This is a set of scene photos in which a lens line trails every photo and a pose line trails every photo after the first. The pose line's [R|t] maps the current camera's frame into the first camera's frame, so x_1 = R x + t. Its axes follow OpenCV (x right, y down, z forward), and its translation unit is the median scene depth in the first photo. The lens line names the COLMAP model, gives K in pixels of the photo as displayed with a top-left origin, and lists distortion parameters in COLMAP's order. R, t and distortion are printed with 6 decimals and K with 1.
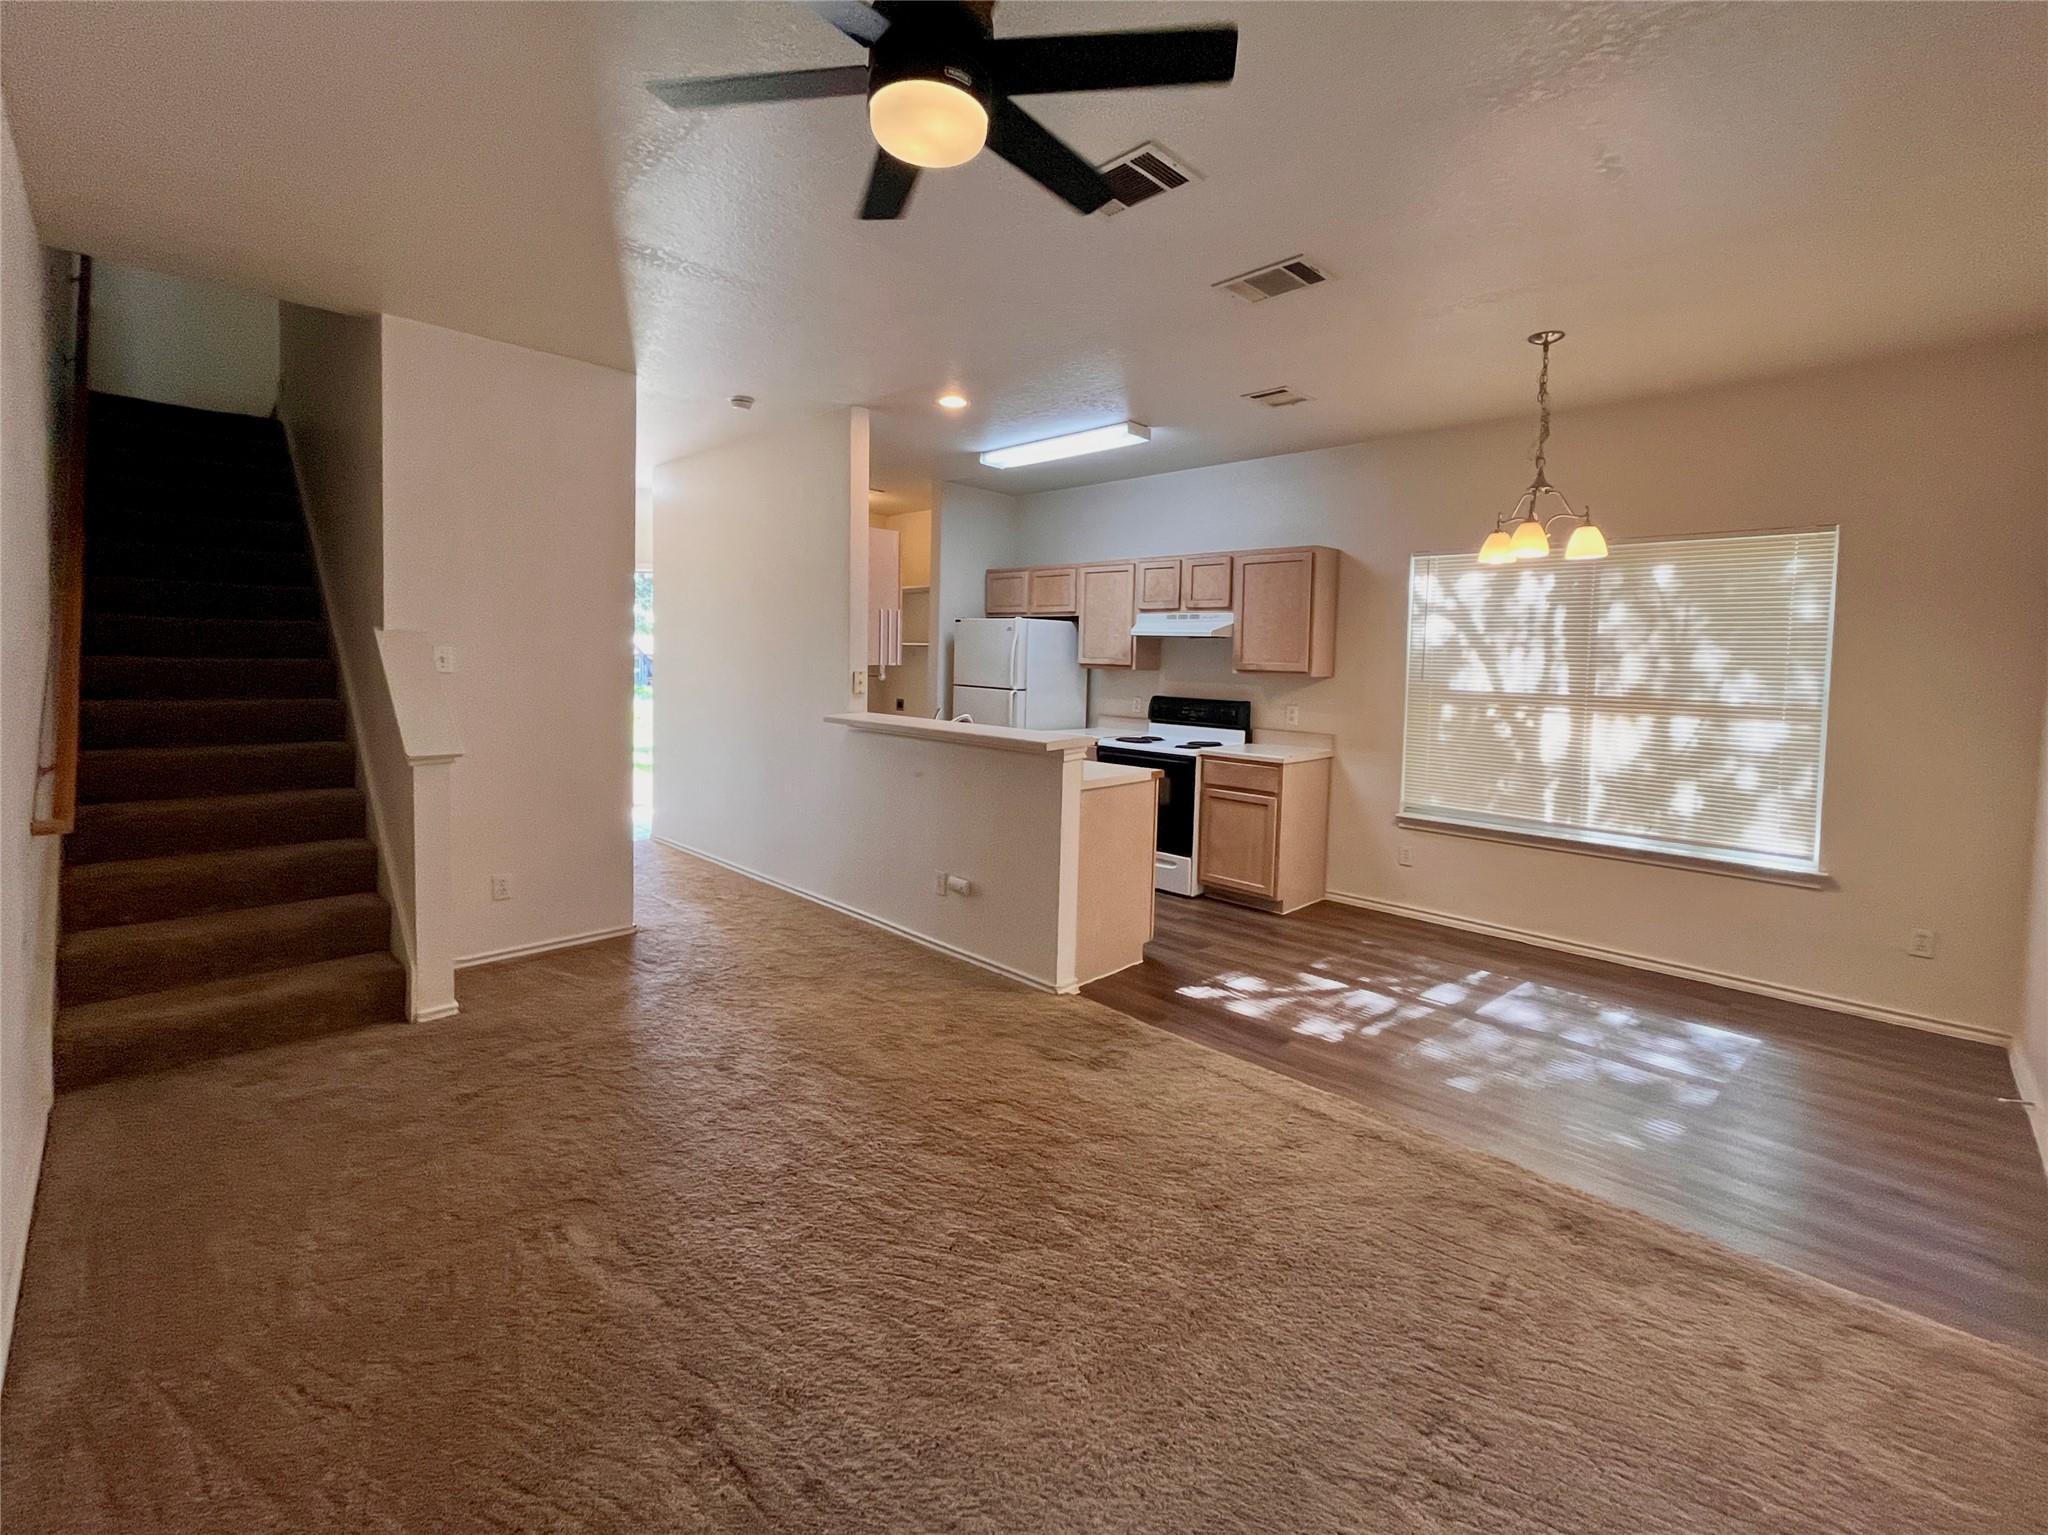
lens RADIAL K [[905.8, 0, 1025.1], [0, 905.8, 688.3], [0, 0, 1]] dist [-0.000045, -0.000293]
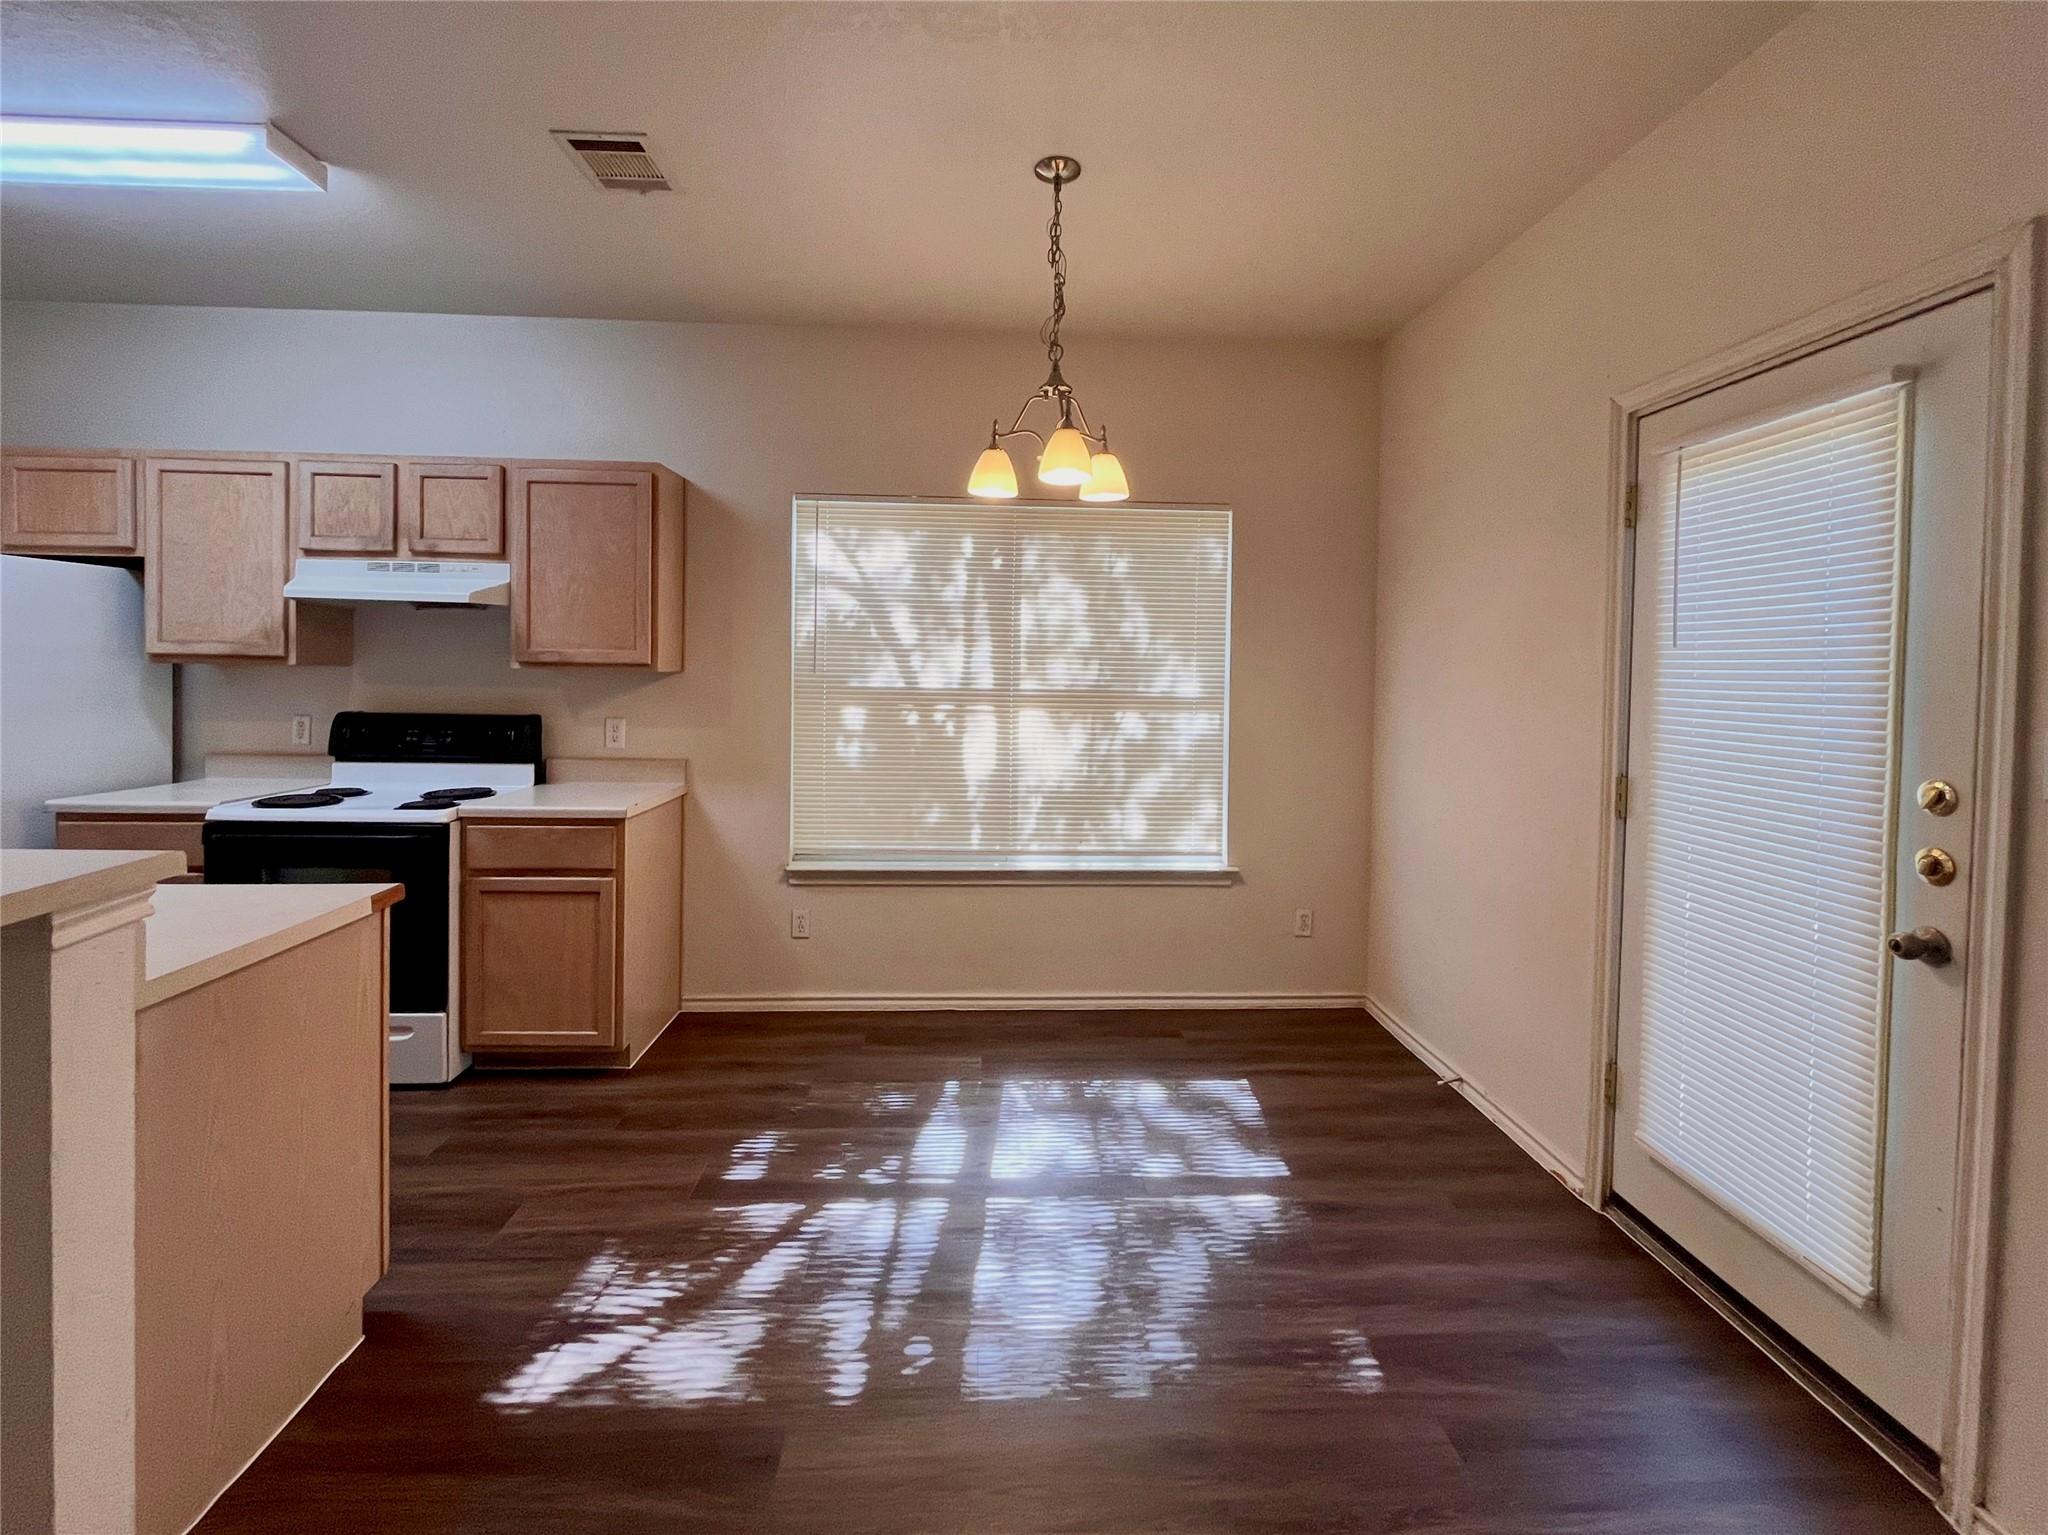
lens RADIAL K [[905.8, 0, 1025.1], [0, 905.8, 688.3], [0, 0, 1]] dist [-0.000045, -0.000293]
pose [[0.684876, -0.024904, 0.728234, 0.032446], [0.027593, 0.999585, 0.008233, 0.000799], [-0.728137, 0.014455, 0.685279, 0.377124]]
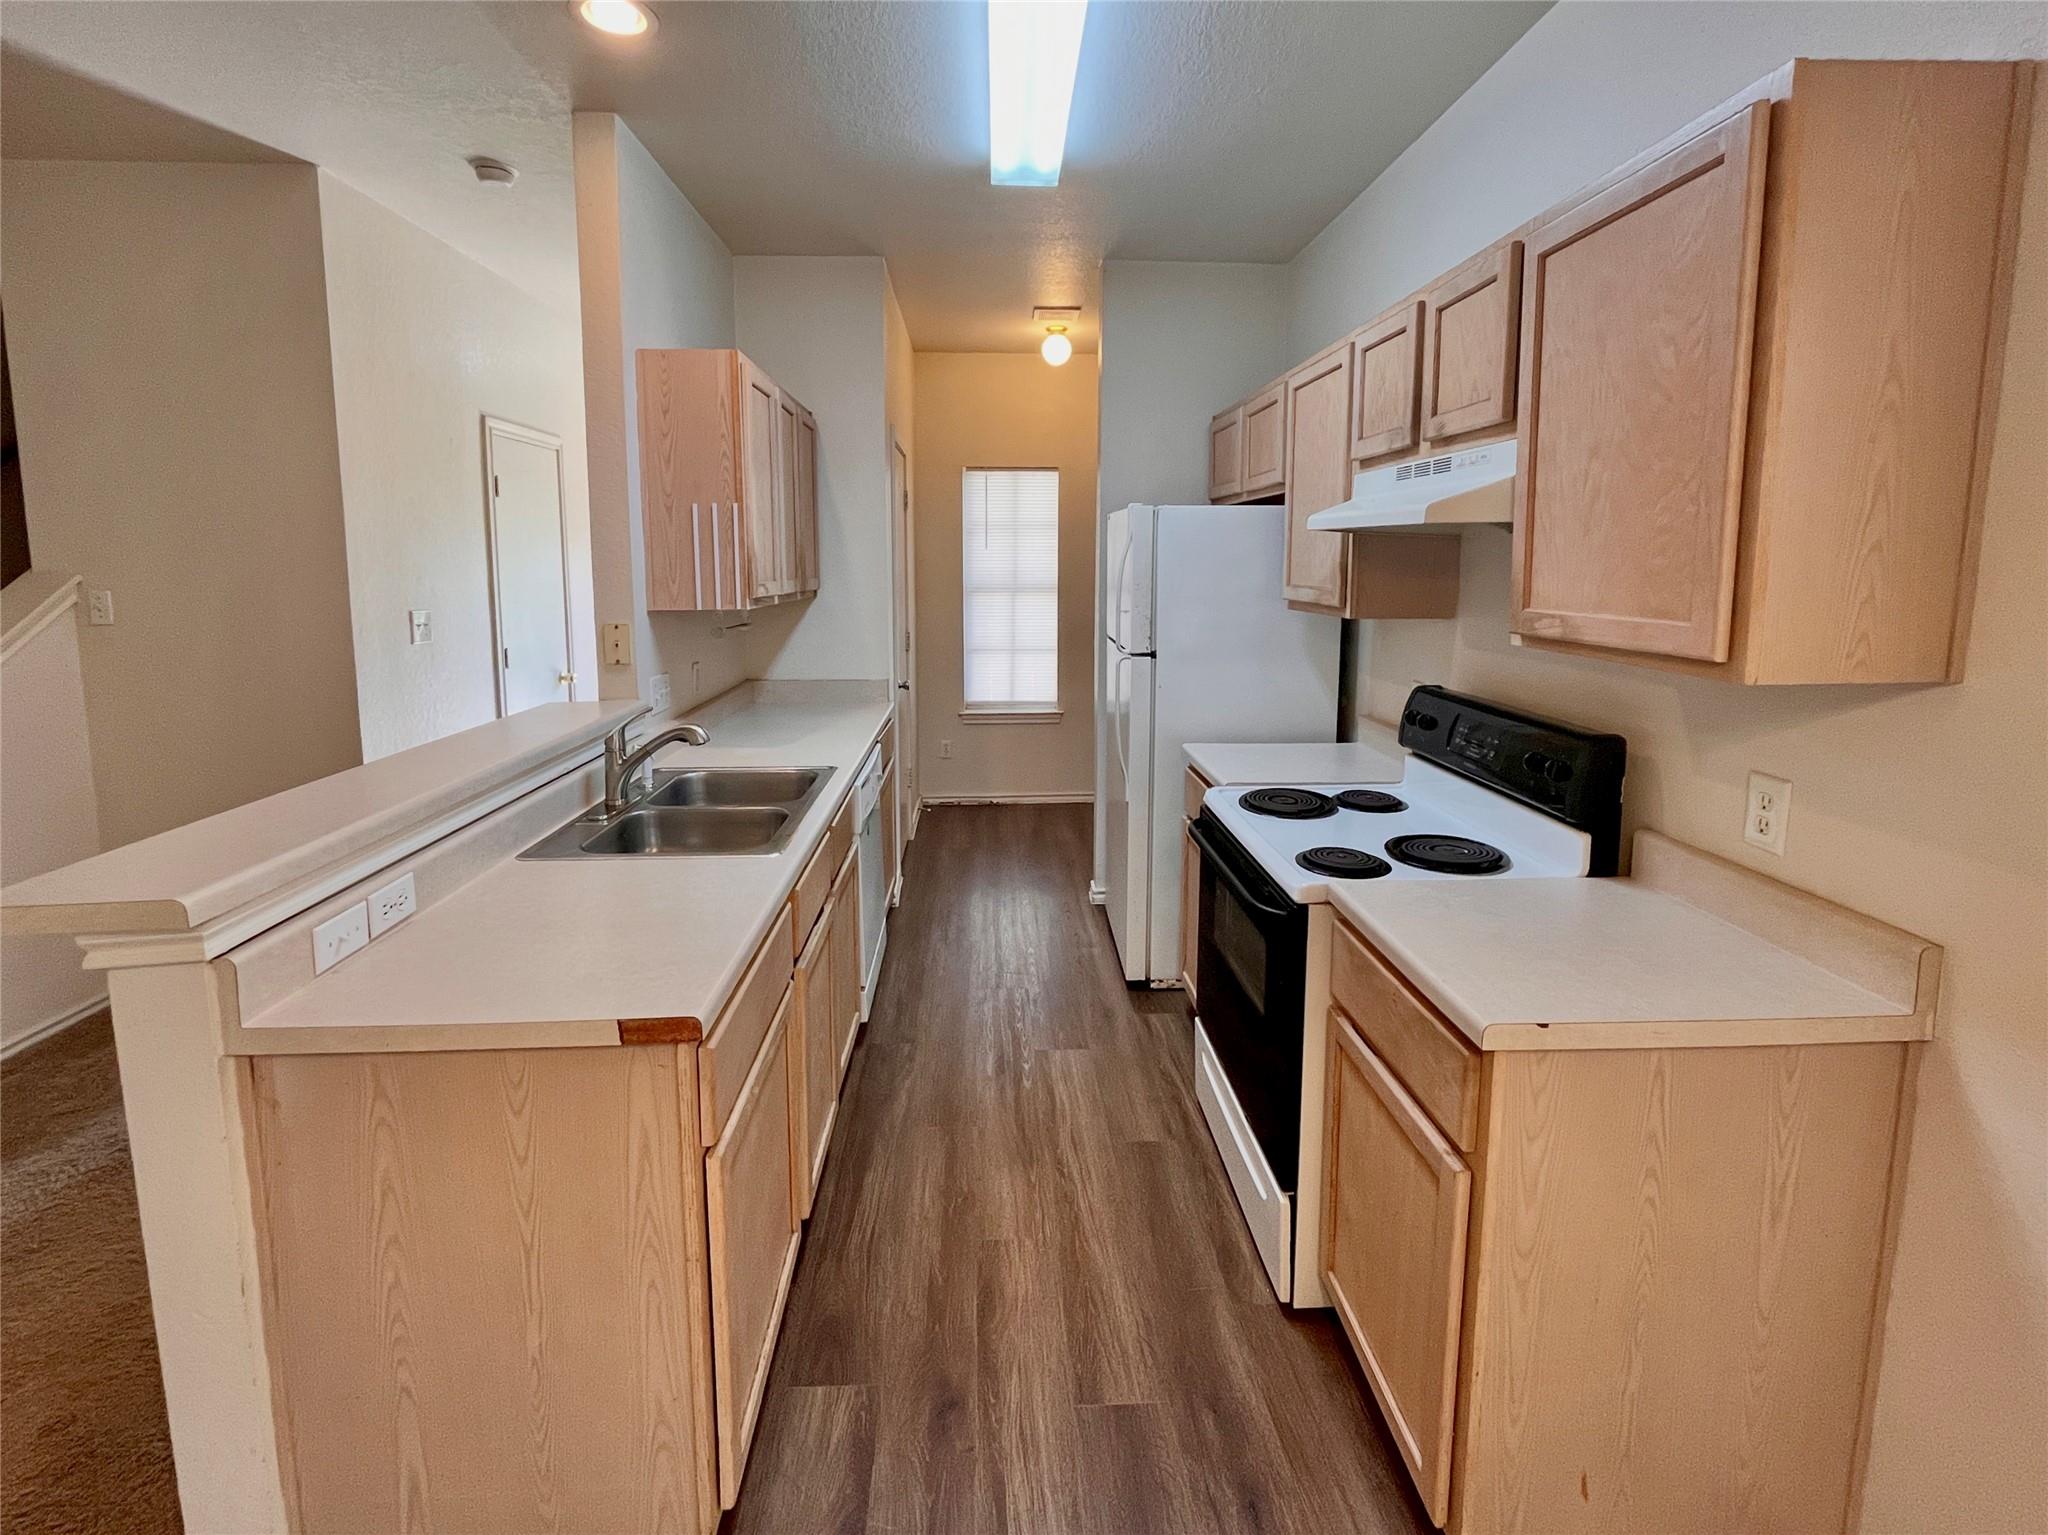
lens RADIAL K [[928.8, 0, 1021.1], [0, 928.8, 665.7], [0, 0, 1]] dist [-0.002050, -0.000342]
pose [[0.730612, 0.052654, -0.680760, 0.334116], [-0.007443, 0.997577, 0.069171, -0.031012], [0.682752, -0.045470, 0.729234, 0.698672]]
